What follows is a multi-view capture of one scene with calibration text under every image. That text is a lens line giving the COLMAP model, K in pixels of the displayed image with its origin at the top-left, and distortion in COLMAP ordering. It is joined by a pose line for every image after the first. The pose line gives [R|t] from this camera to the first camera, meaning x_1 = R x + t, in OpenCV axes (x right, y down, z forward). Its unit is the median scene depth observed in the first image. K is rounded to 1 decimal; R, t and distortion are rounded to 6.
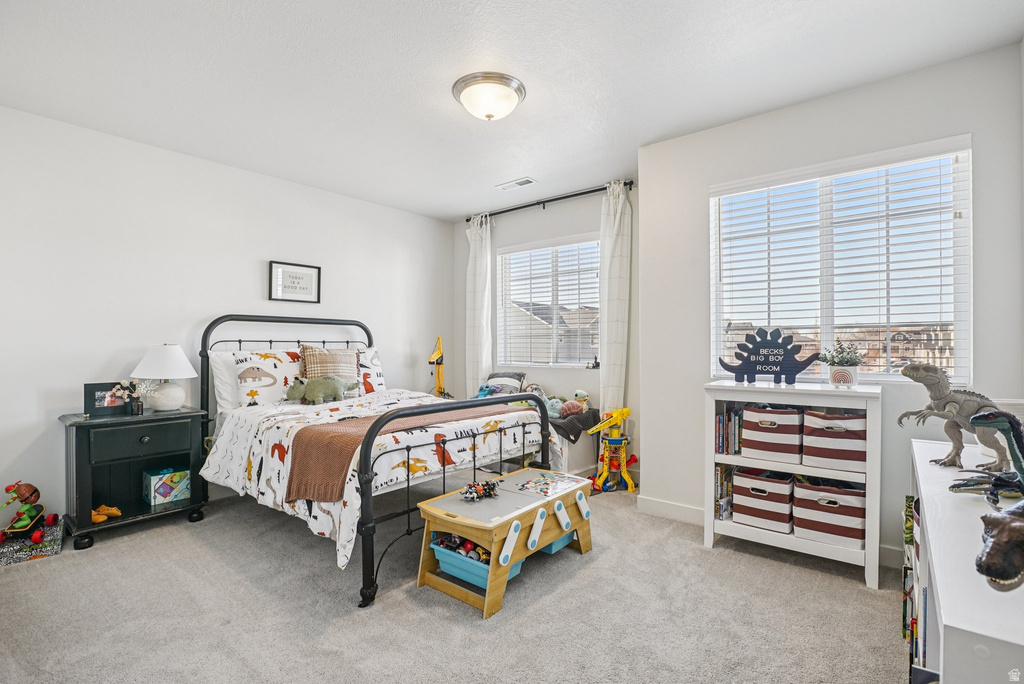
lens RADIAL K [[480.9, 0, 517.1], [0, 480.9, 339.1], [0, 0, 1]] dist [-0.027966, 0.010876]
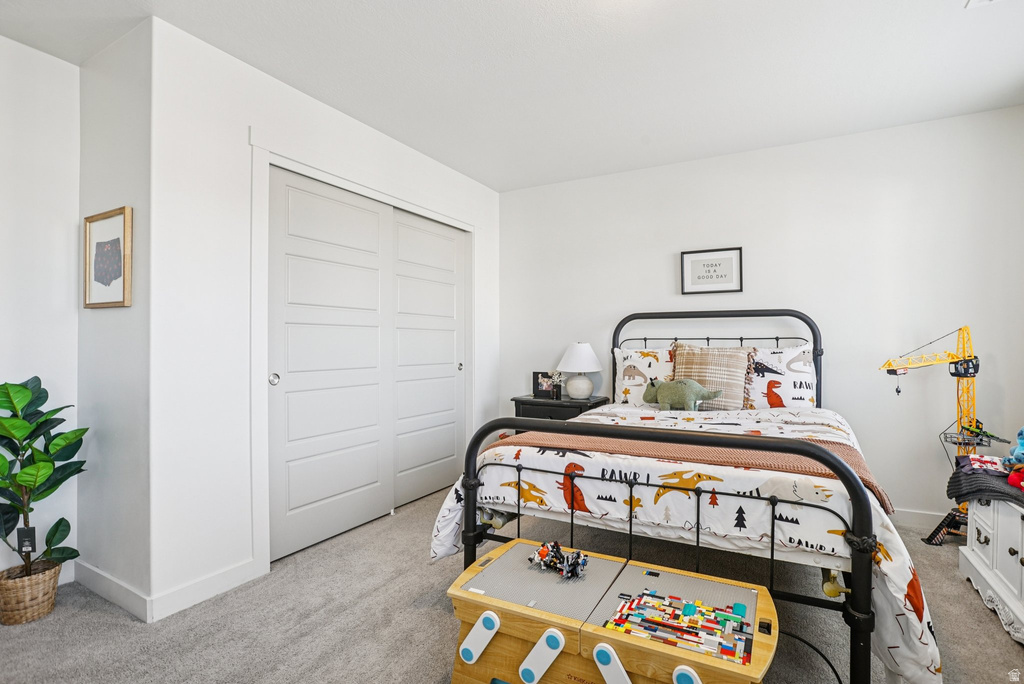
lens RADIAL K [[495.5, 0, 517.3], [0, 495.5, 342.6], [0, 0, 1]] dist [-0.024772, 0.007295]
pose [[0.189769, -0.004750, -0.981817, 0.522097], [0.016236, 0.999867, -0.001699, 0.011779], [0.981694, -0.015619, 0.189821, 0.718788]]
